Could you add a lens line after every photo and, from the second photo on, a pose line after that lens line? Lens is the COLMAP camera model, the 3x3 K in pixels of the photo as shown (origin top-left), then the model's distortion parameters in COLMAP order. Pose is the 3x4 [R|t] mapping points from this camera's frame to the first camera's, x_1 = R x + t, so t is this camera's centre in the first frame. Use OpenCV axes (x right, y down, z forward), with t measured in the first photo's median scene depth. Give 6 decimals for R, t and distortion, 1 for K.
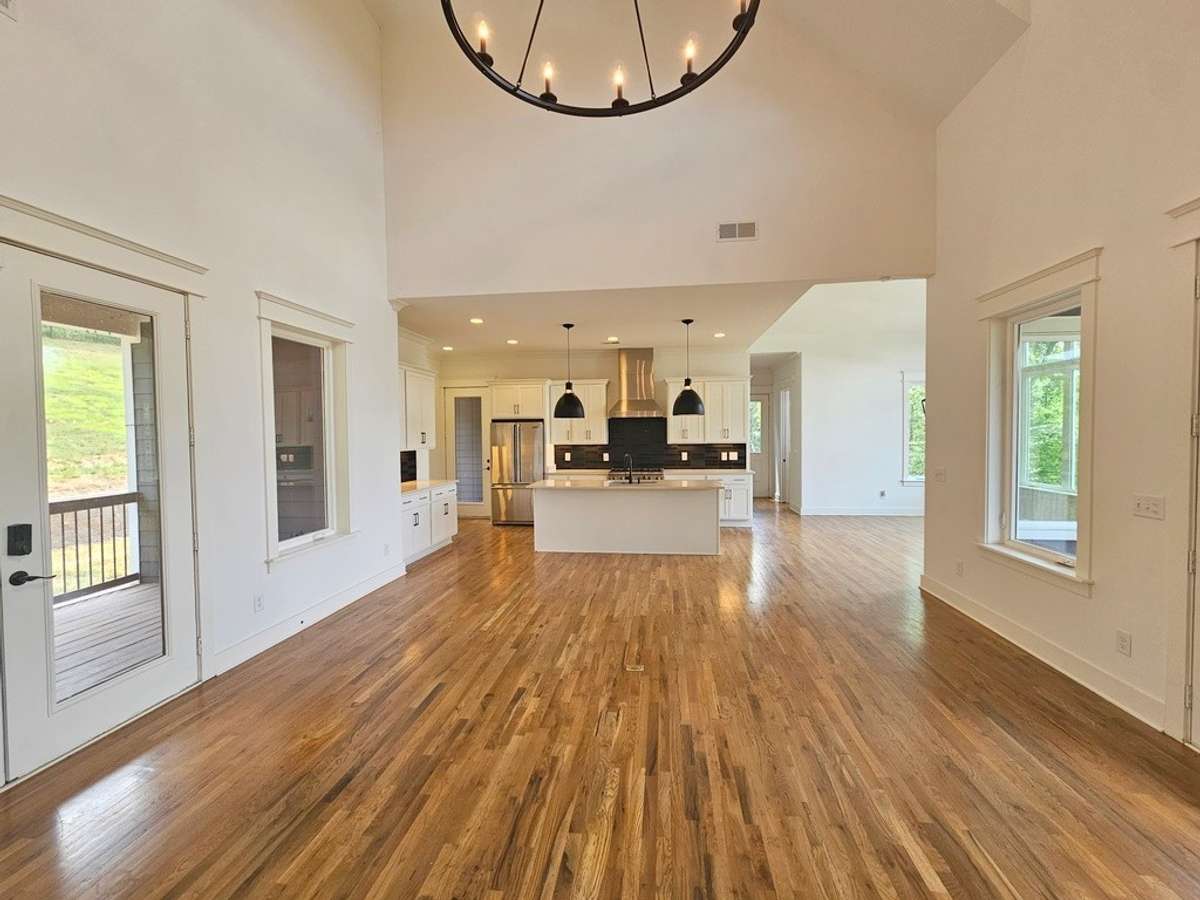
lens RADIAL K [[492.8, 0, 603.6], [0, 492.8, 447.2], [0, 0, 1]] dist [-0.001534, -0.000292]
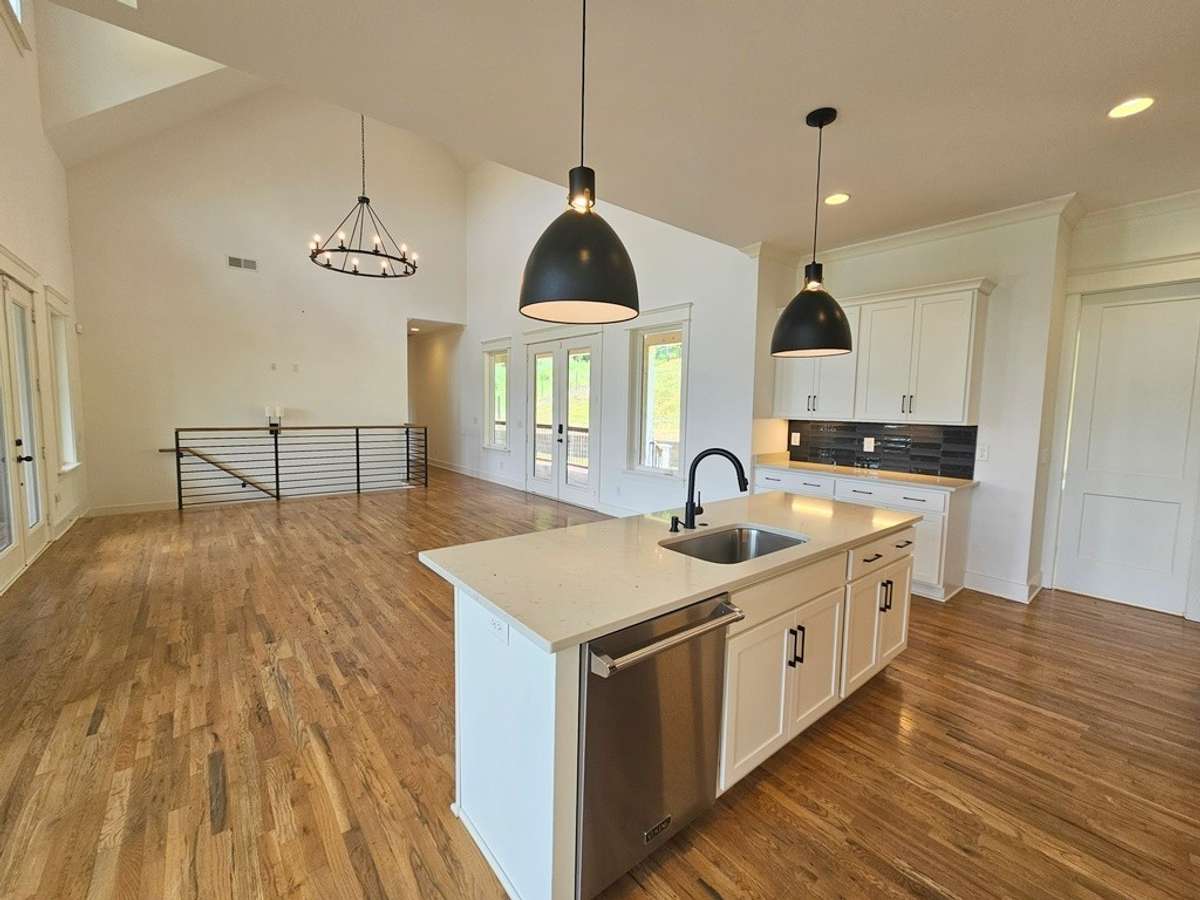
lens RADIAL K [[492.8, 0, 599.4], [0, 492.8, 450.6], [0, 0, 1]] dist [-0.001534, -0.000292]
pose [[-0.690372, 0.063964, -0.720622, 0.829115], [-0.030689, 0.992598, 0.117506, -0.054538], [0.722804, 0.103238, -0.683298, 2.757372]]
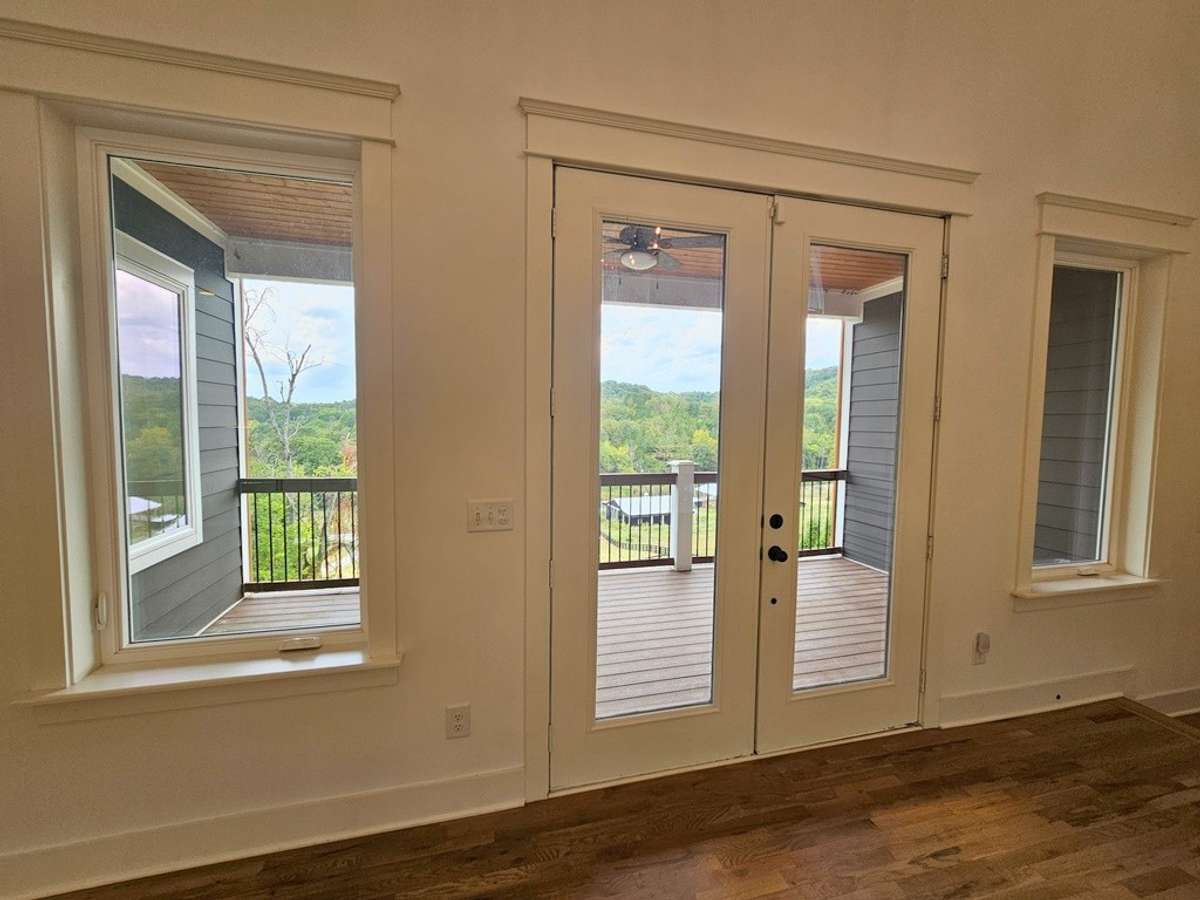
lens RADIAL K [[492.8, 0, 596.8], [0, 492.8, 449.2], [0, 0, 1]] dist [-0.001534, -0.000292]
pose [[-0.360464, -0.051944, 0.931326, 0.367580], [0.018590, 0.997850, 0.062849, -0.015340], [-0.932588, 0.039968, -0.358724, 1.021216]]
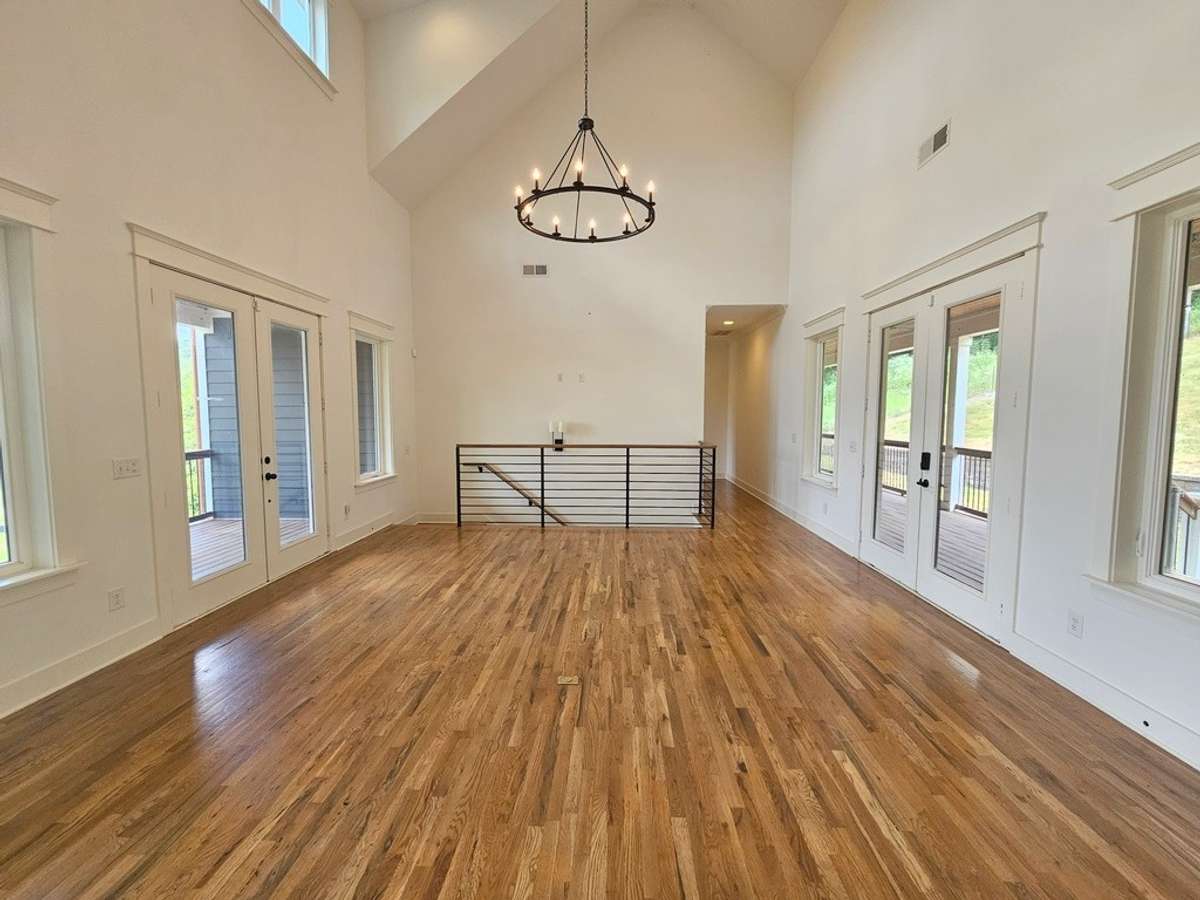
lens RADIAL K [[492.8, 0, 602.2], [0, 492.8, 448.3], [0, 0, 1]] dist [-0.001534, -0.000292]
pose [[-0.995858, 0.015372, -0.089615, 0.086166], [0.006306, 0.994909, 0.100582, -0.032190], [0.090705, 0.099600, -0.990885, 2.070275]]
